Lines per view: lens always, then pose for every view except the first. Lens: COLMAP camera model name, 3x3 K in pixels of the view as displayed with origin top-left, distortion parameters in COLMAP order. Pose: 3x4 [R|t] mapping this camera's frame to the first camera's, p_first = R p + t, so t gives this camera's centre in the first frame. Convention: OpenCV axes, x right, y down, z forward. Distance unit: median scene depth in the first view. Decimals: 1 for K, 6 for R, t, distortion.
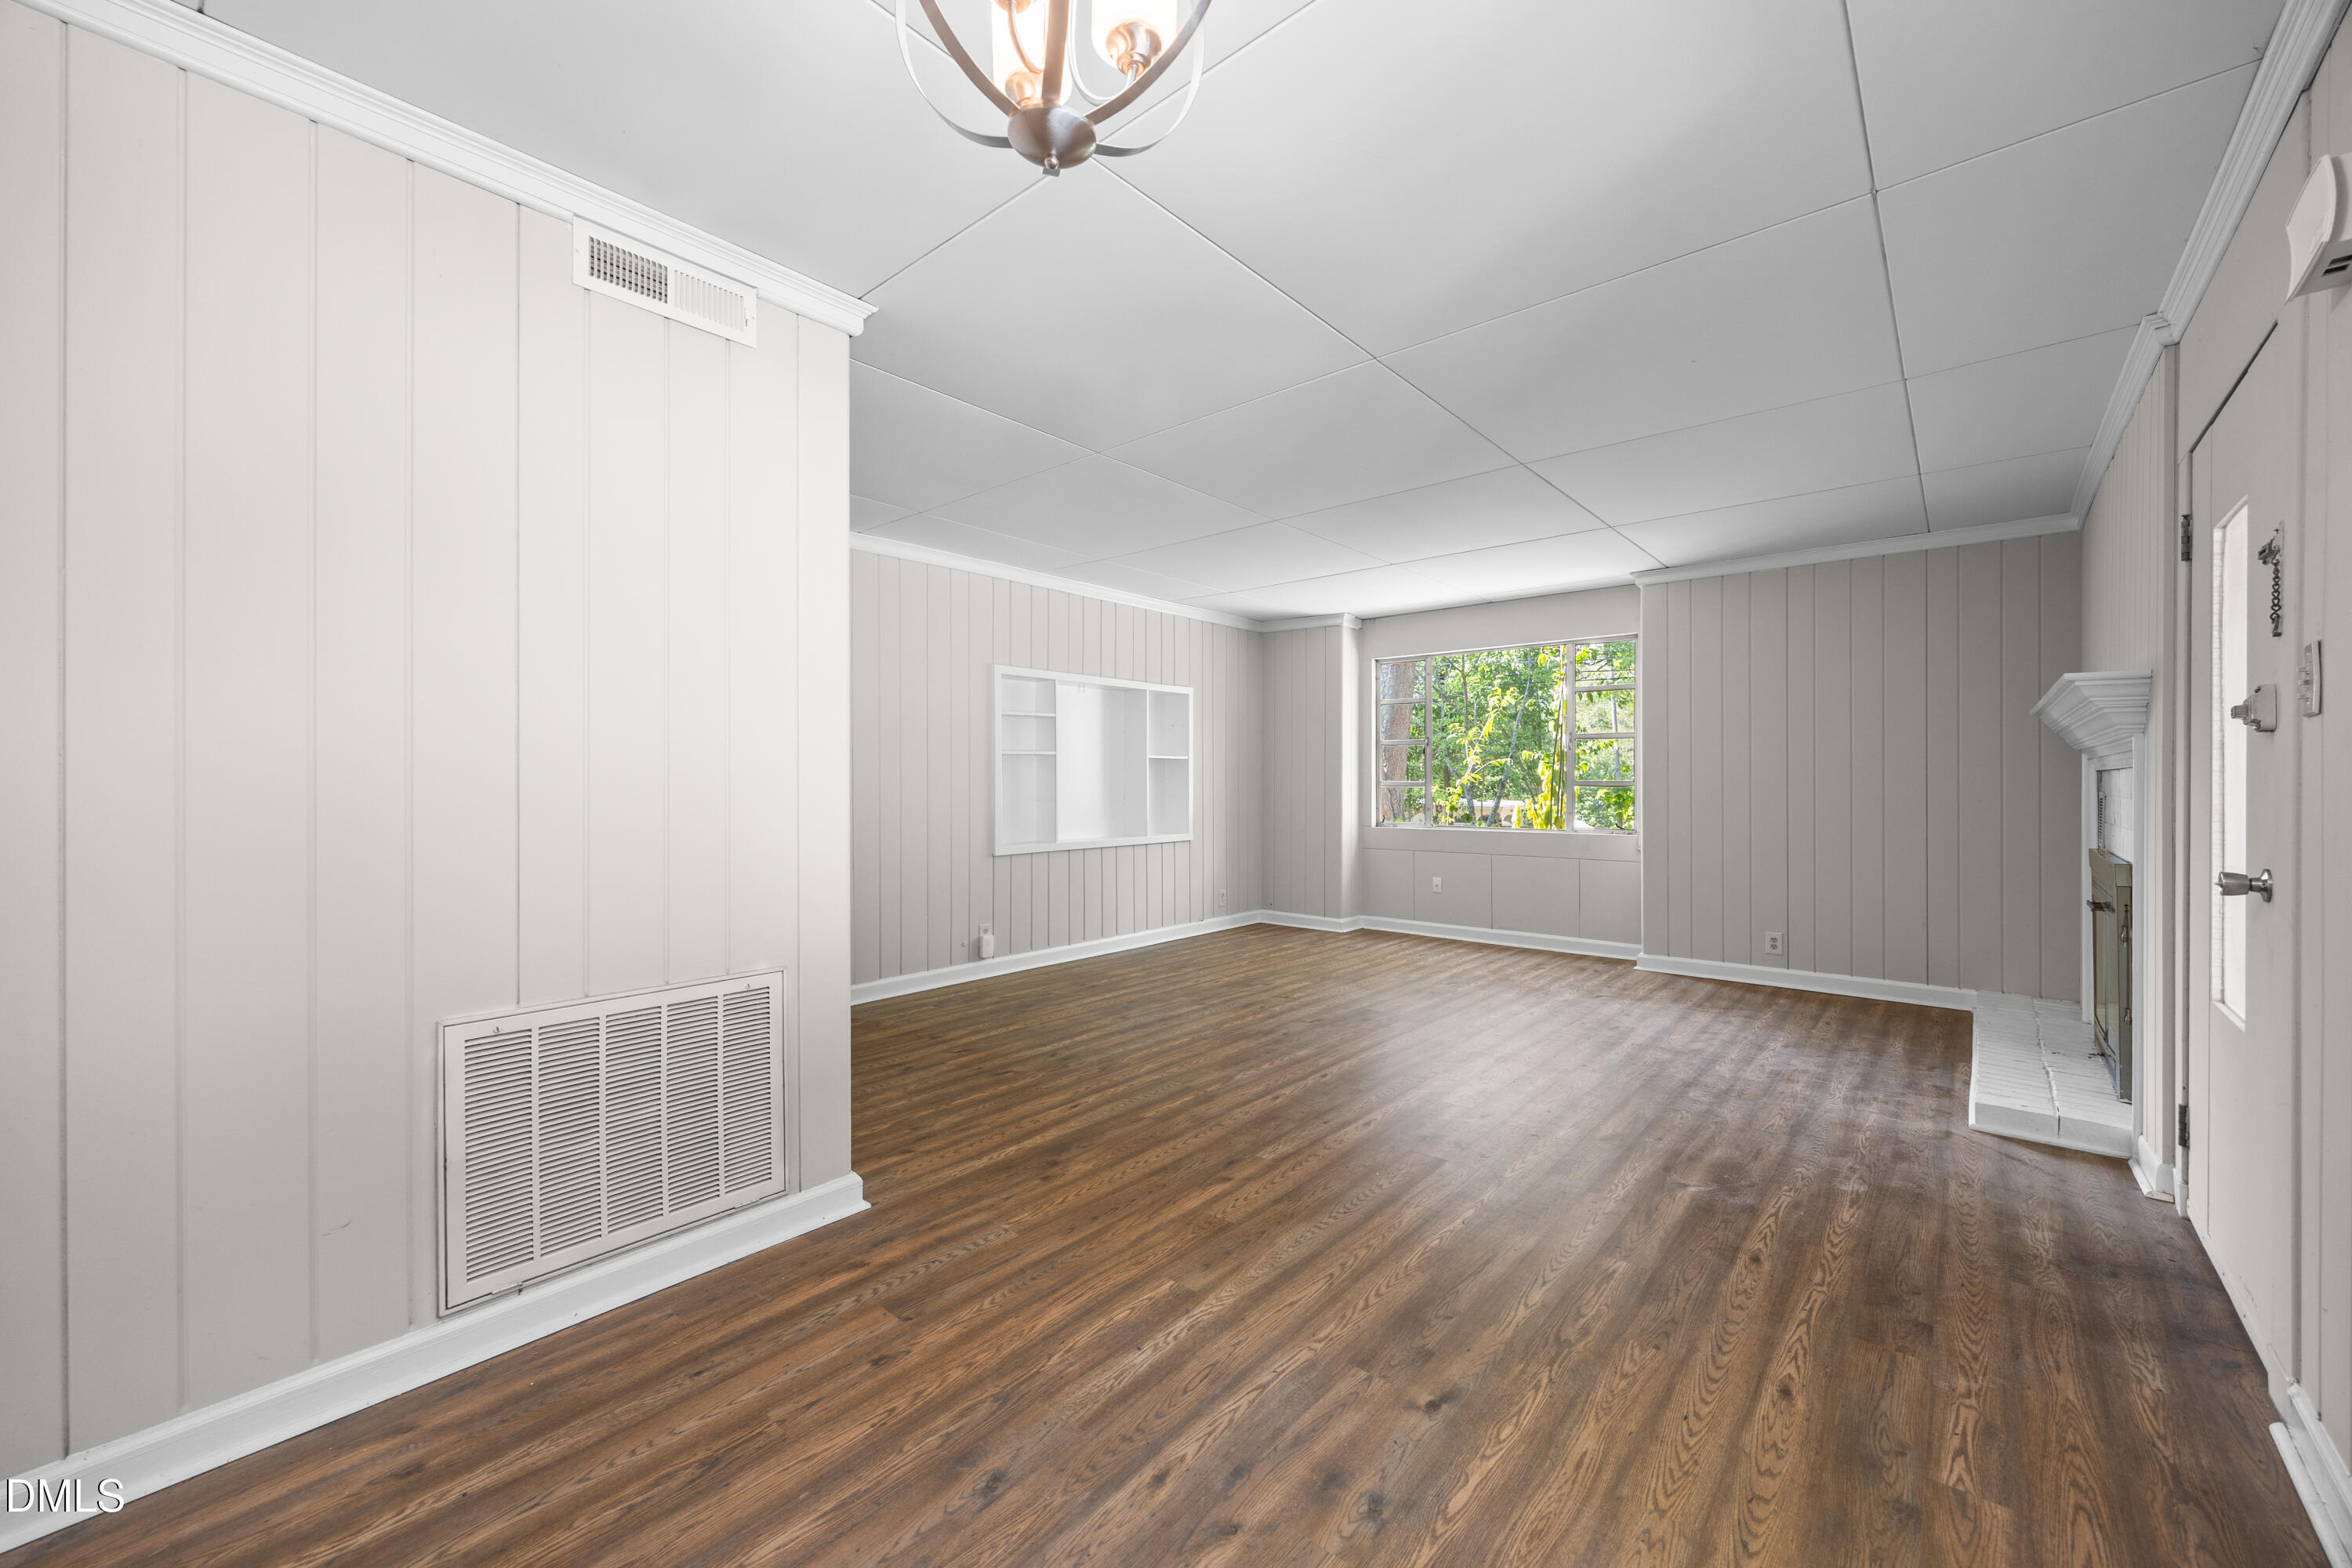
lens RADIAL K [[905.7, 0, 1178.9], [0, 905.7, 791.7], [0, 0, 1]] dist [0.000954, 0.000440]
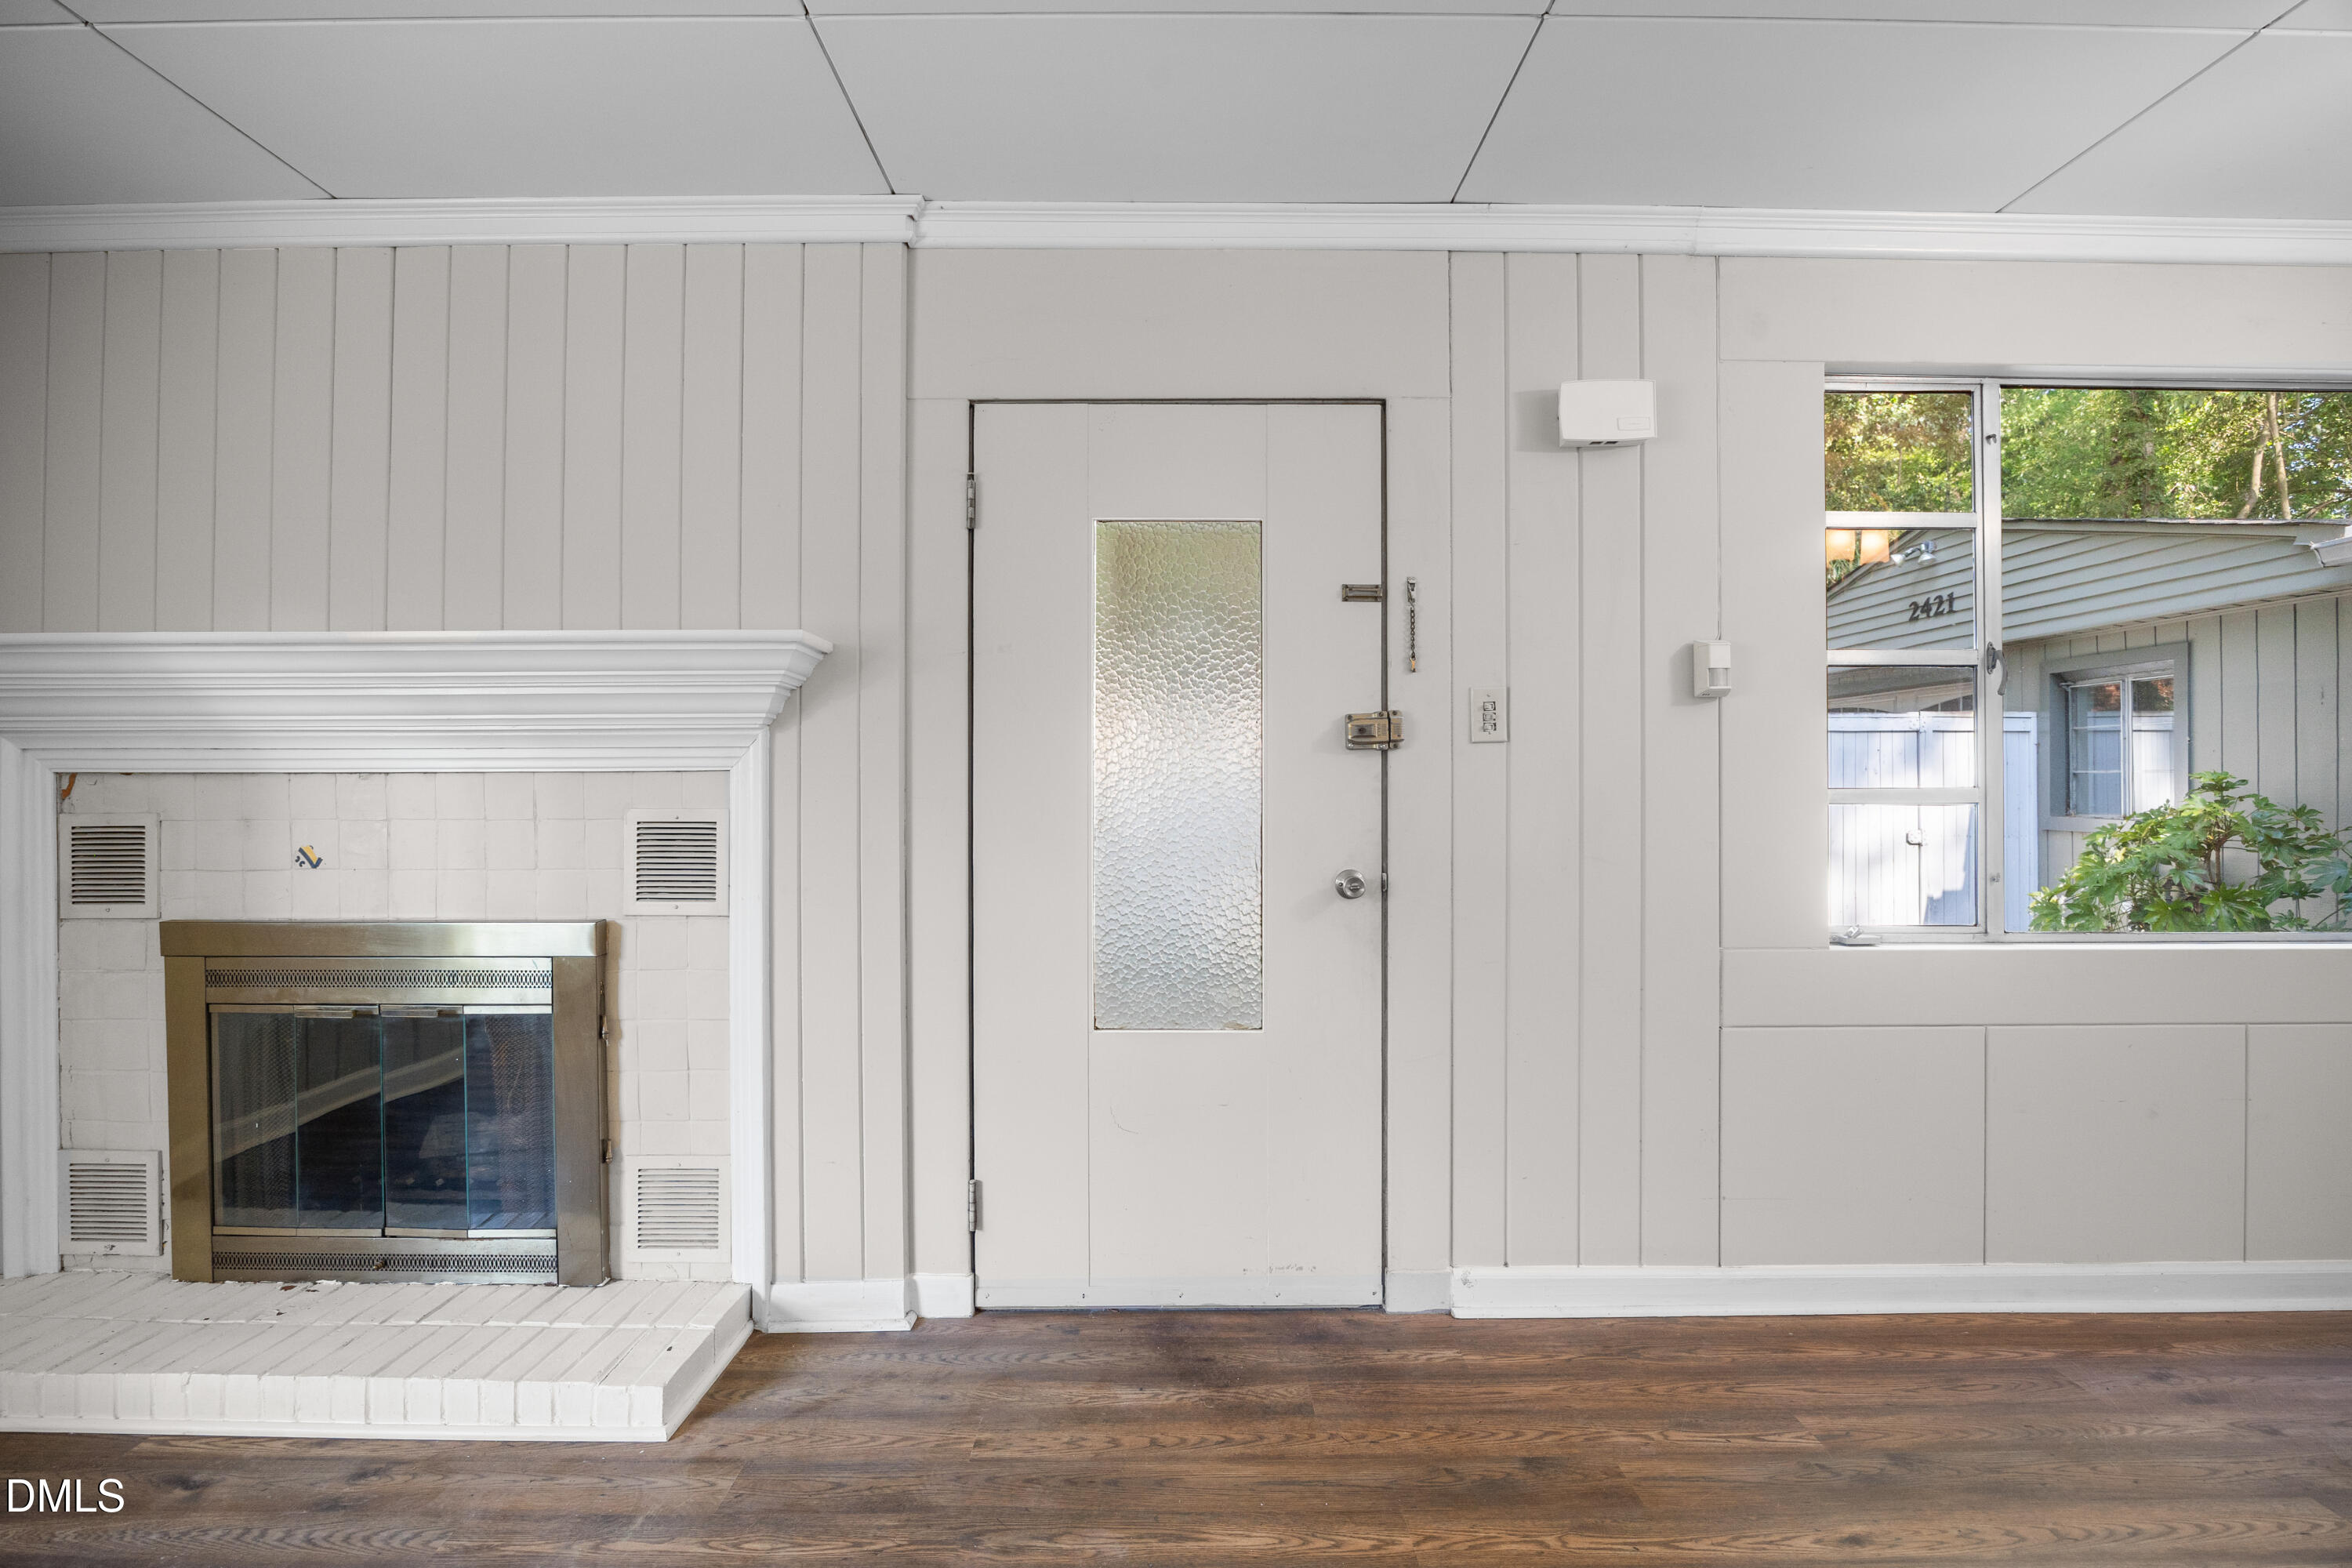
lens RADIAL K [[1013.3, 0, 1176.9], [0, 1013.3, 786.3], [0, 0, 1]] dist [-0.017363, 0.001314]
pose [[-0.658606, 0.001481, 0.752486, 0.183053], [0.010804, 0.999914, 0.007489, -0.015992], [-0.752410, 0.013062, -0.658565, 0.954013]]
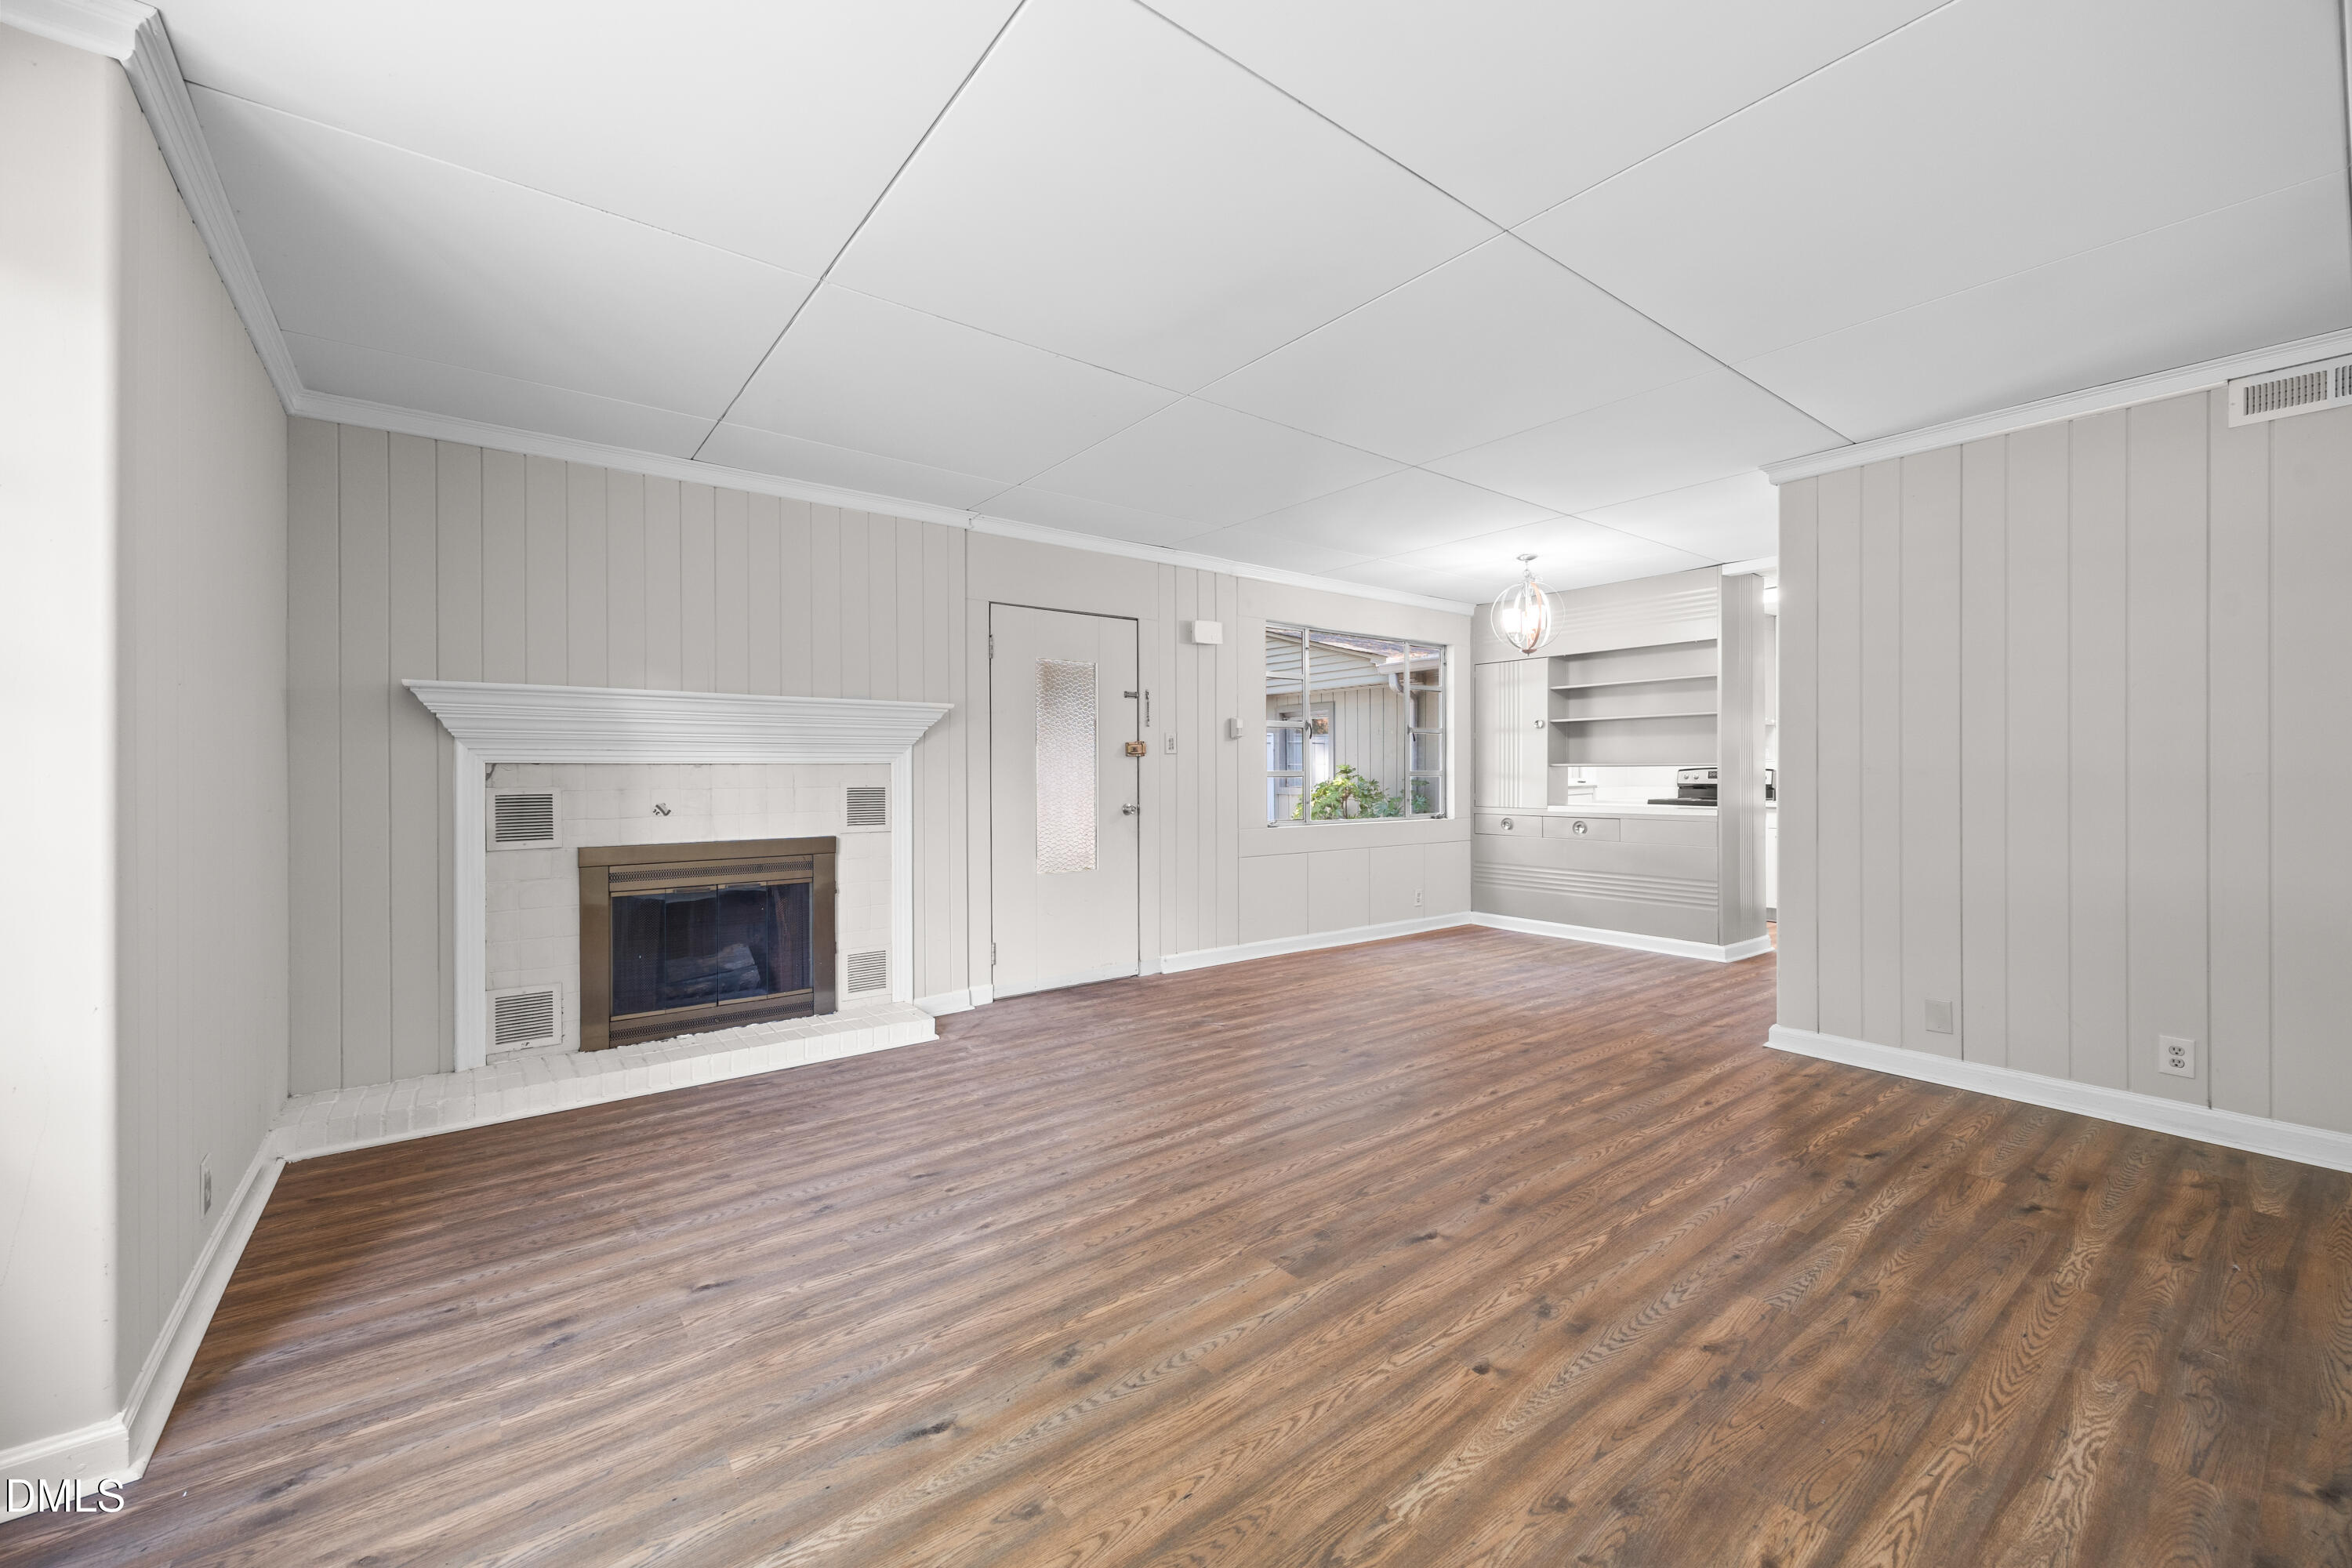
lens RADIAL K [[931.1, 0, 1172.9], [0, 931.1, 772.8], [0, 0, 1]] dist [0.003022, 0.000156]
pose [[-0.979700, 0.004067, 0.200426, 0.219890], [0.006639, 0.999904, 0.012163, -0.023983], [-0.200358, 0.013247, -0.979633, 1.853133]]
